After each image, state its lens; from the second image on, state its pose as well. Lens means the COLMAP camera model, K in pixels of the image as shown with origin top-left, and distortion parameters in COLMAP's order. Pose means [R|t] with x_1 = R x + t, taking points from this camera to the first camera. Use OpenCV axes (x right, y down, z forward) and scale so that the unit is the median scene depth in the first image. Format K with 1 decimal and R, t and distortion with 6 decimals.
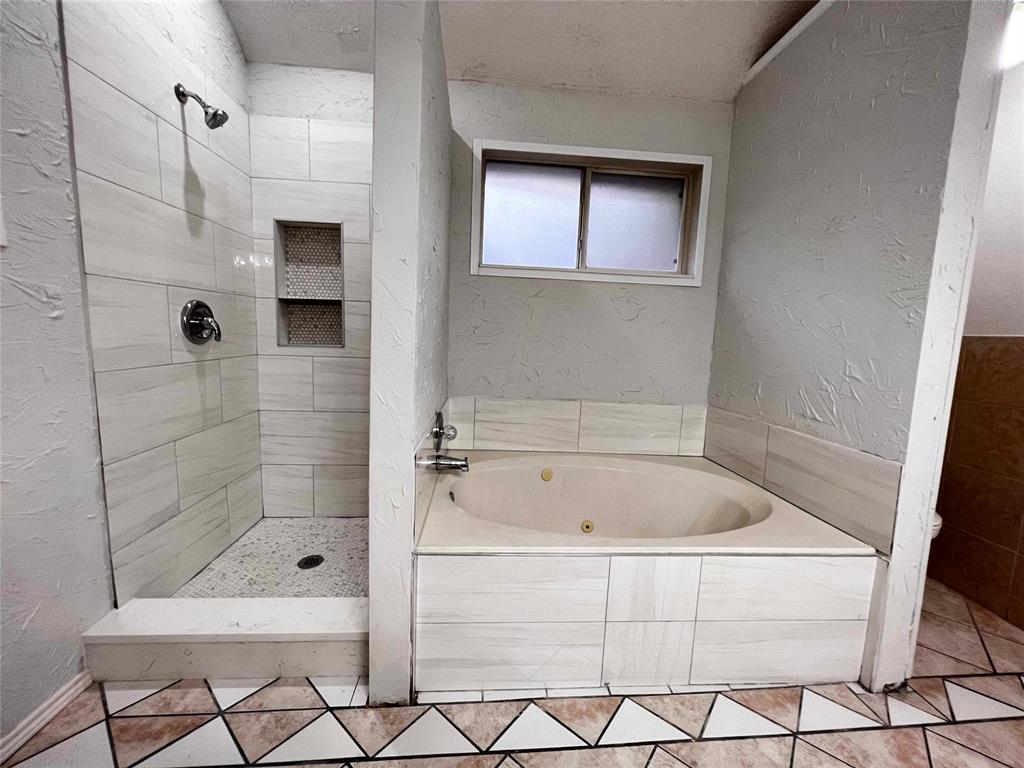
lens RADIAL K [[407.0, 0, 512.3], [0, 407.0, 379.6], [0, 0, 1]] dist [-0.006101, 0.000895]
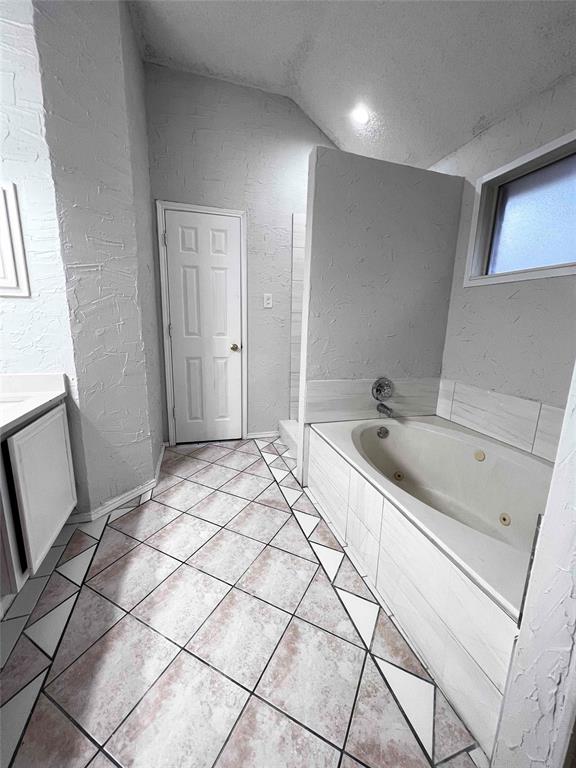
lens RADIAL K [[305.2, 0, 289.4], [0, 305.2, 383.4], [0, 0, 1]] dist [-0.006101, 0.000895]
pose [[0.223260, 0.159803, -0.961571, 1.229047], [-0.125202, 0.983000, 0.134294, -0.026096], [0.966685, 0.090409, 0.239472, 0.404700]]
